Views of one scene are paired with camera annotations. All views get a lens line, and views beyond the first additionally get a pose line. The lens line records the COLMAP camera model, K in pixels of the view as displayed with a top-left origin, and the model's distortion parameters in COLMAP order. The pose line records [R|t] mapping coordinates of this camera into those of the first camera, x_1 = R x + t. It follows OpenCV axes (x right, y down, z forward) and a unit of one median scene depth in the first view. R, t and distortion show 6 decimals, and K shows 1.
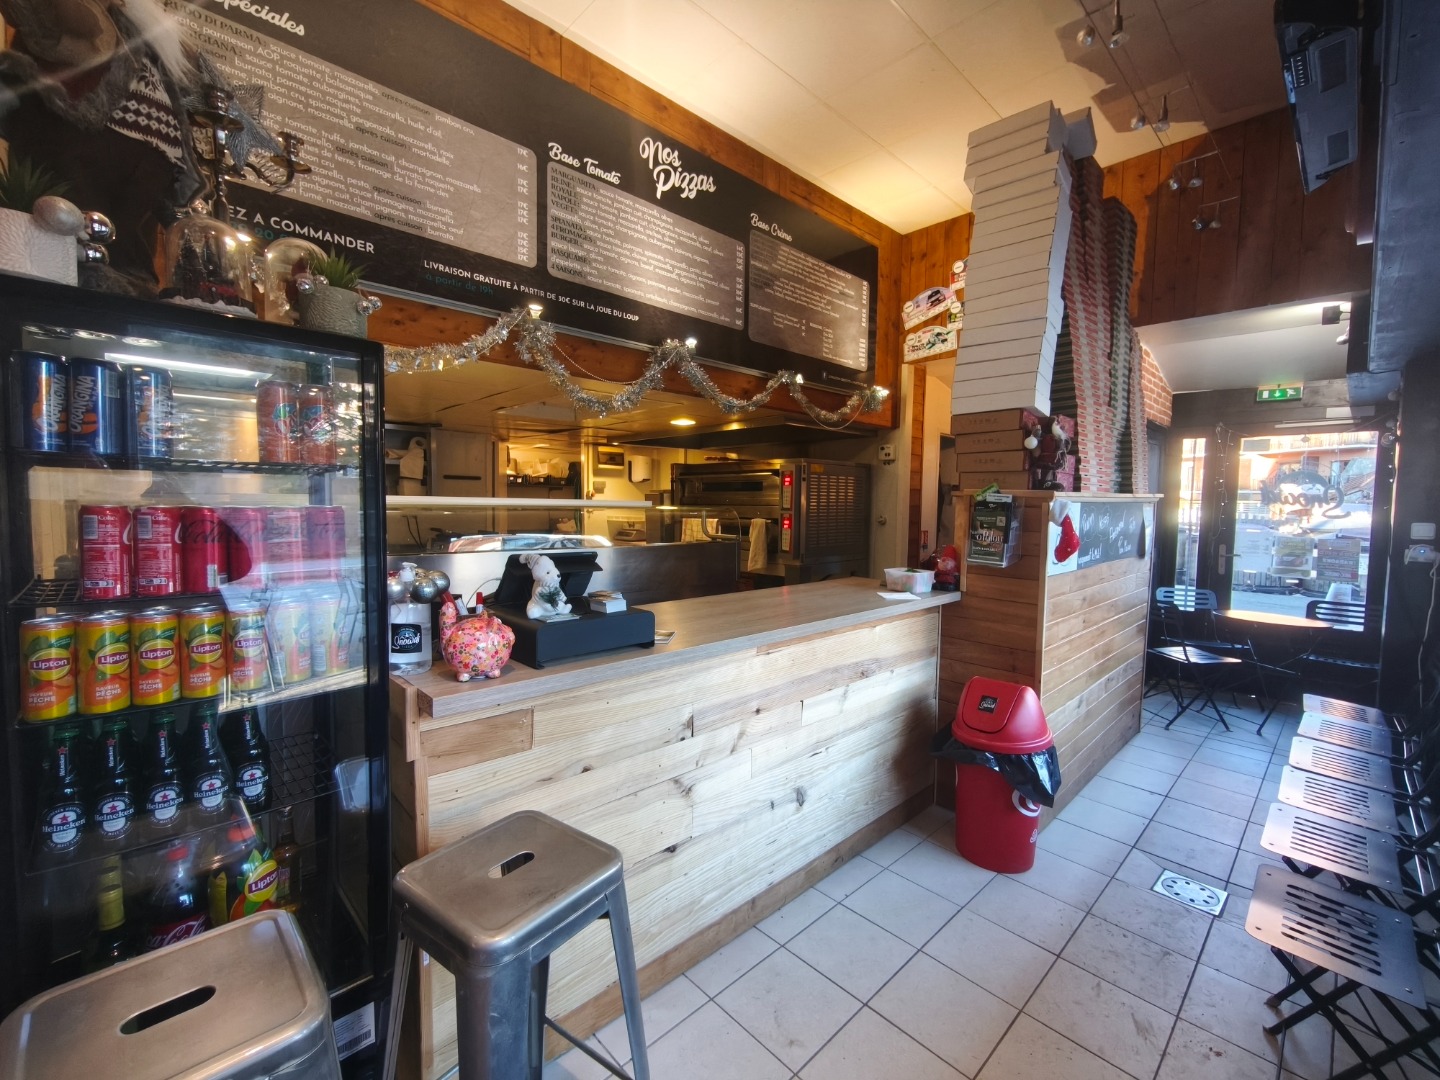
lens RADIAL K [[619.1, 0, 720.1], [0, 619.1, 535.2], [0, 0, 1]] dist [0.014155, 0.000060]
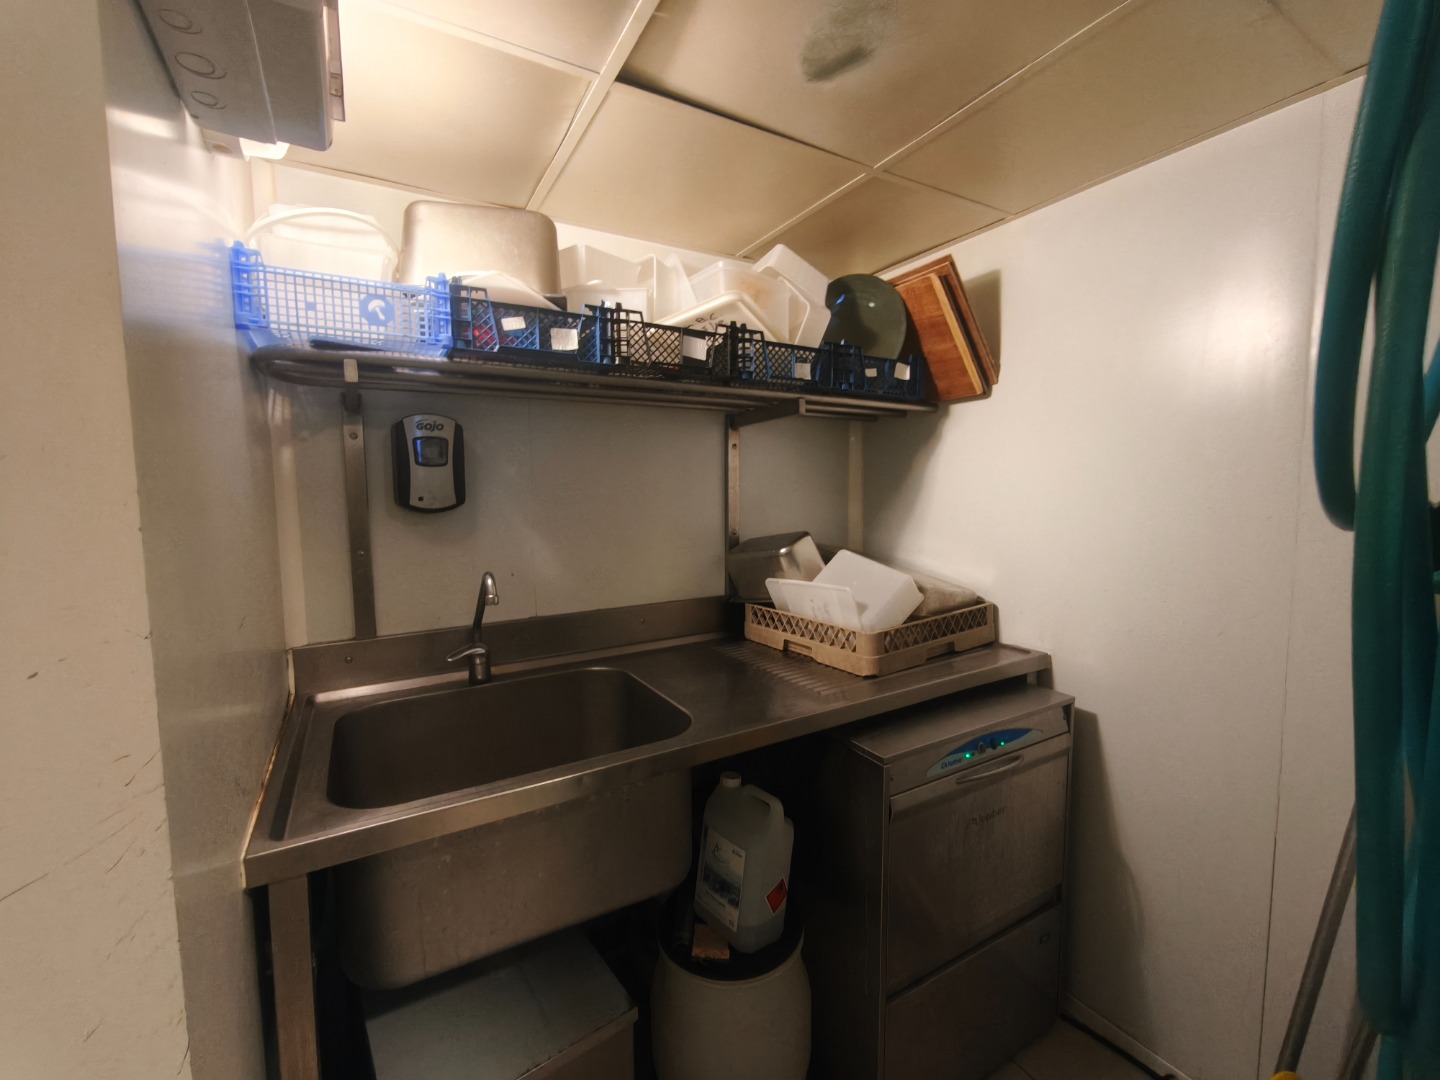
lens RADIAL K [[619.1, 0, 720.7], [0, 619.1, 541.2], [0, 0, 1]] dist [0.014155, 0.000060]
pose [[0.970784, -0.008441, -0.239807, -0.237940], [0.016243, 0.999400, 0.030578, -0.038970], [0.239405, -0.033580, 0.970339, 0.822196]]
